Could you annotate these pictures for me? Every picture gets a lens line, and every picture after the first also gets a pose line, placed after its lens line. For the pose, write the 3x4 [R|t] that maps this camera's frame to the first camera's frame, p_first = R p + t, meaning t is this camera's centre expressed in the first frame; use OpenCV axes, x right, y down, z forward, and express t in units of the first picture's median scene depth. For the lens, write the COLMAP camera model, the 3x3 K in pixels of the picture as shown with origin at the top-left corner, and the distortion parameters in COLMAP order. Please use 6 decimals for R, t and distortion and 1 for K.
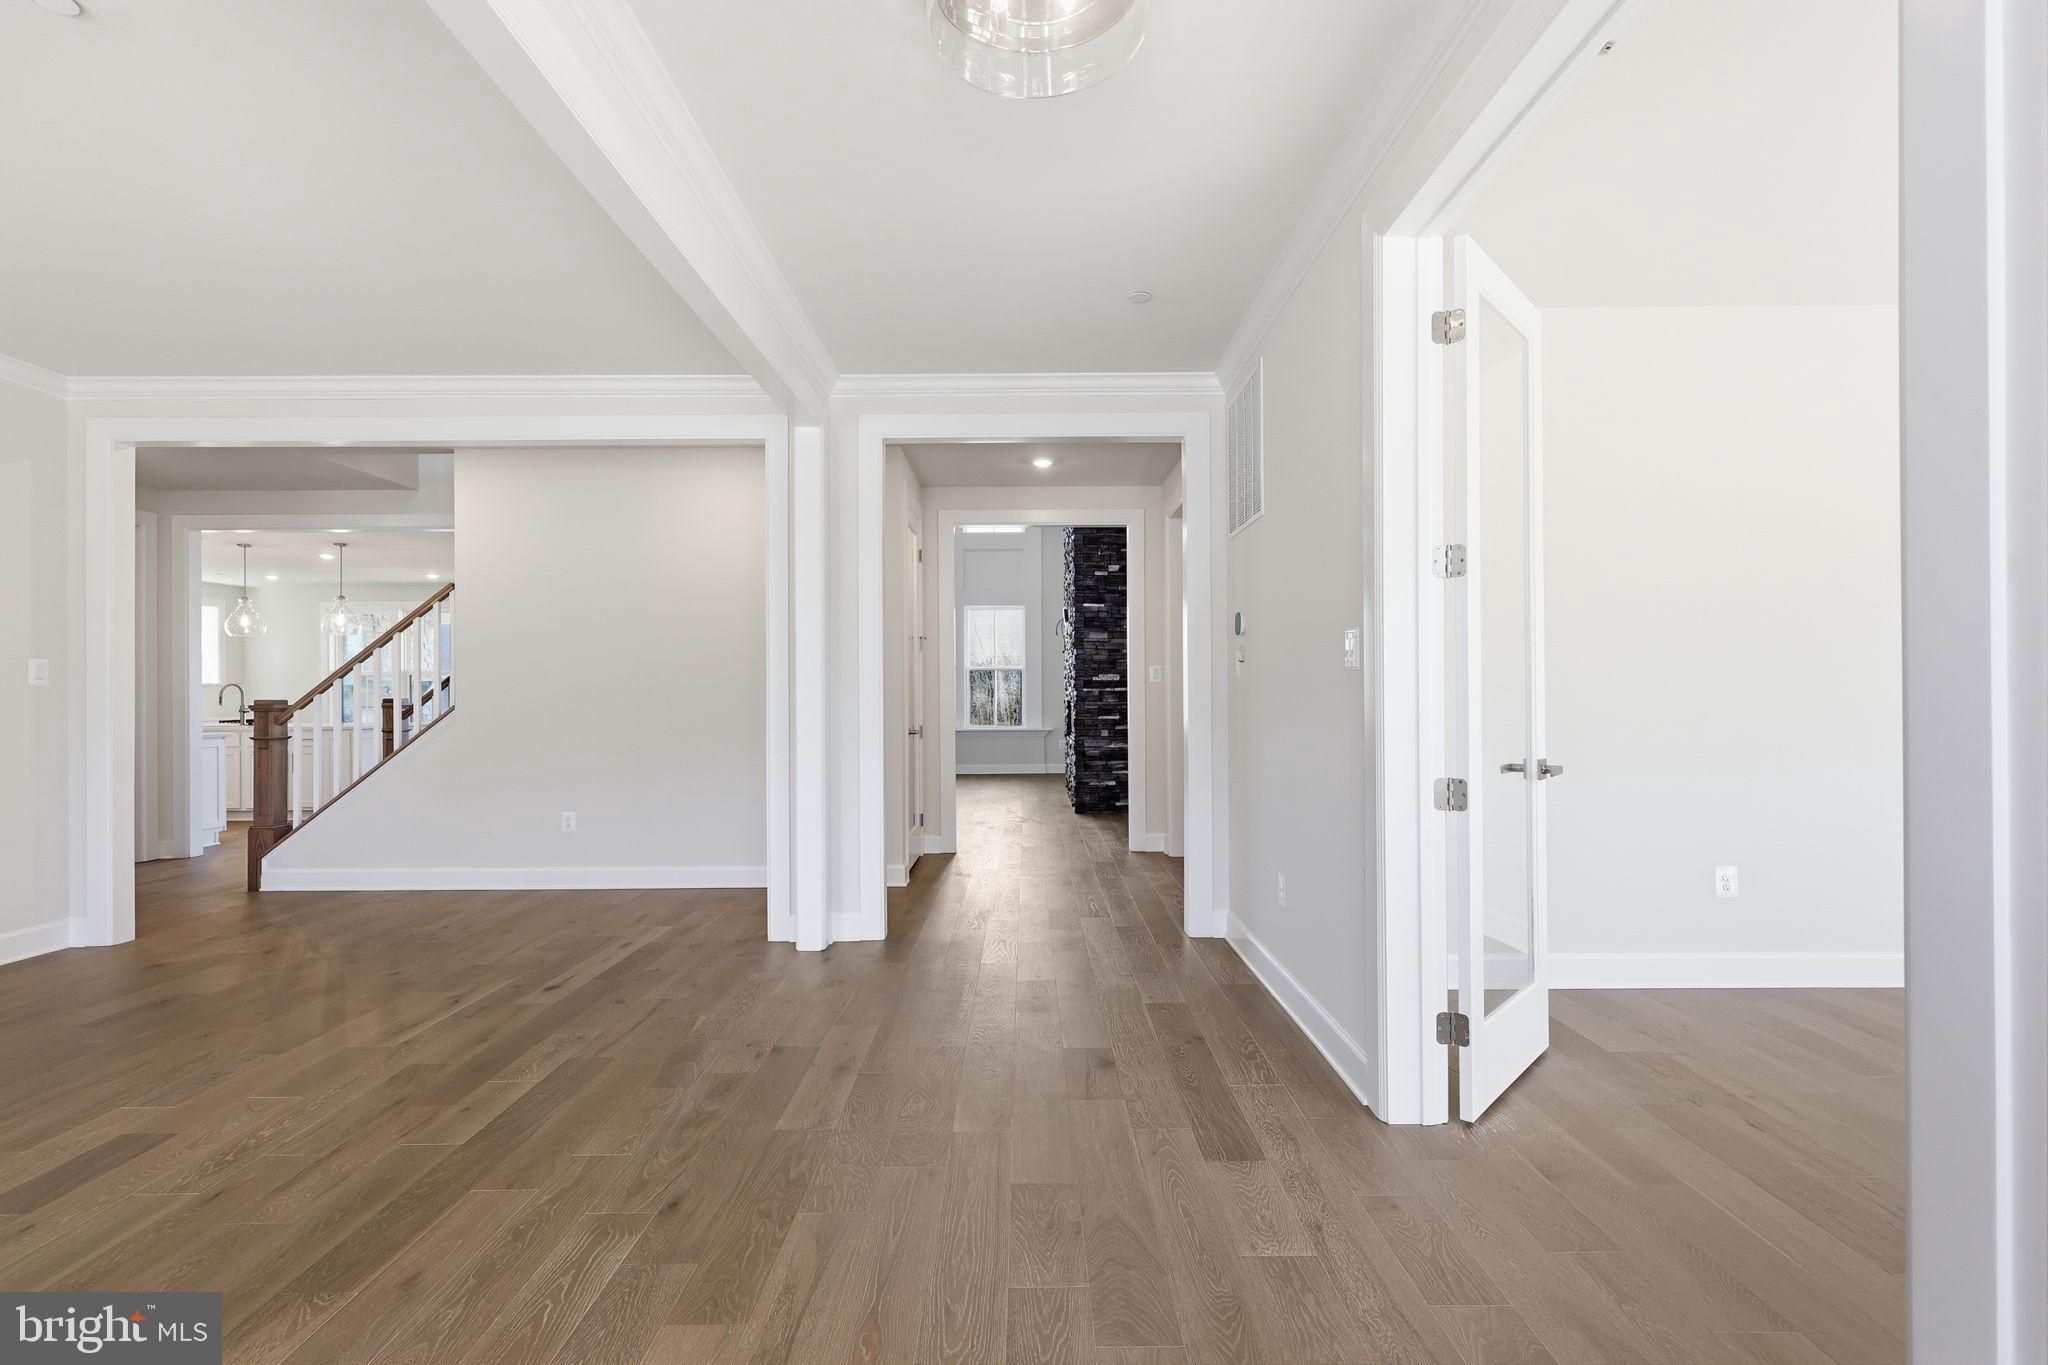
lens RADIAL K [[1071.1, 0, 1024.1], [0, 1071.1, 685.8], [0, 0, 1]] dist [0.003151, 0.001340]
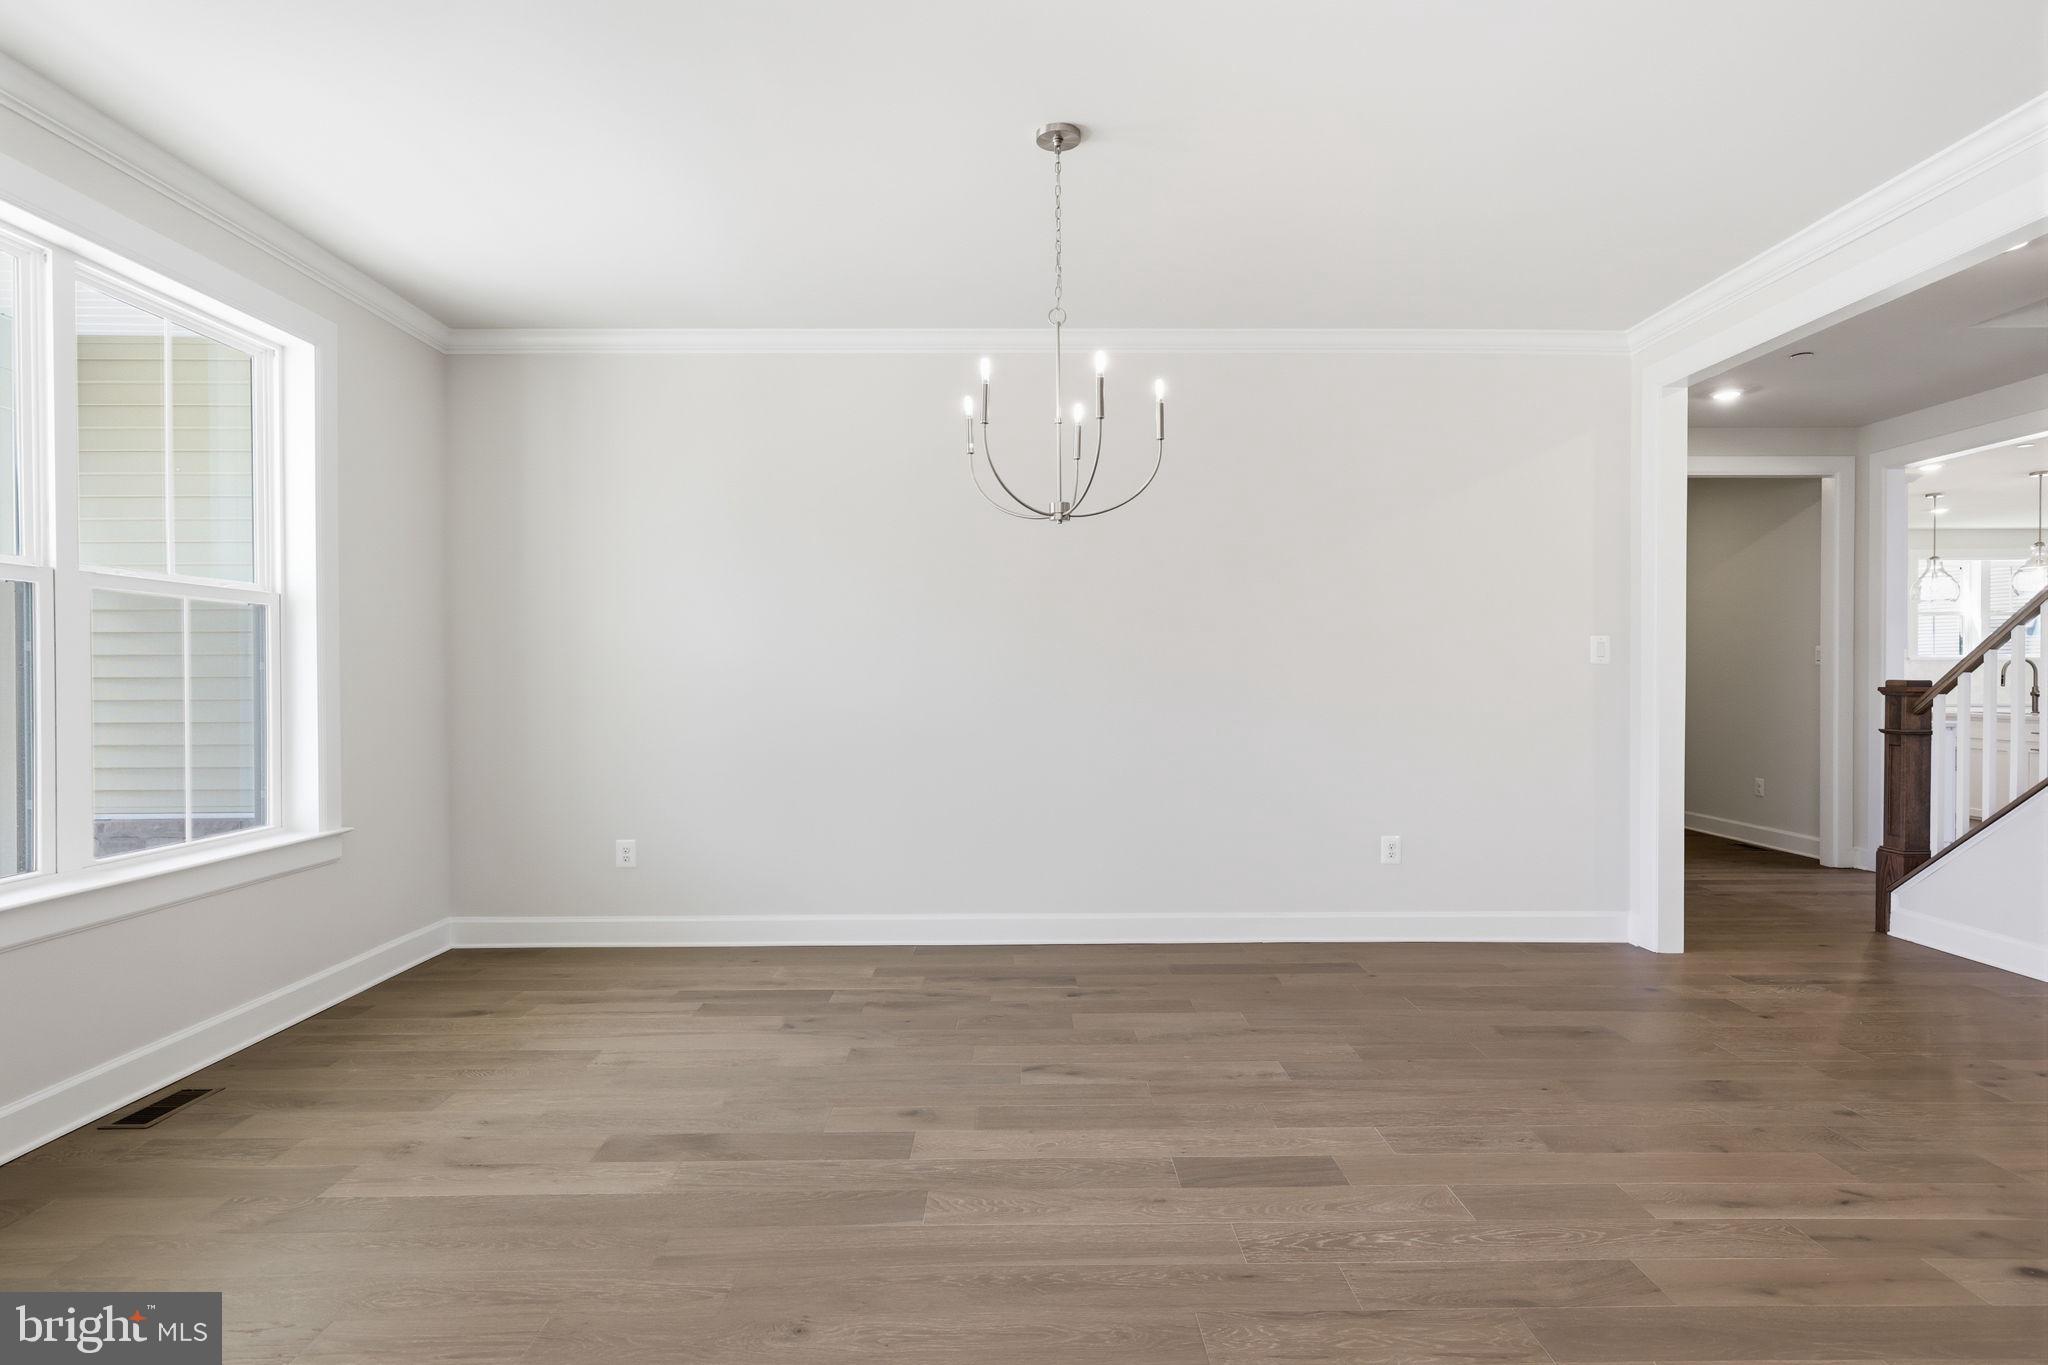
lens RADIAL K [[1071.1, 0, 1024.5], [0, 1071.1, 690.9], [0, 0, 1]] dist [0.003151, 0.001340]
pose [[0.006527, 0.021223, -0.999753, 0.040119], [0.006668, 0.999752, 0.021267, 0.000628], [0.999956, -0.006806, 0.006384, 0.478617]]
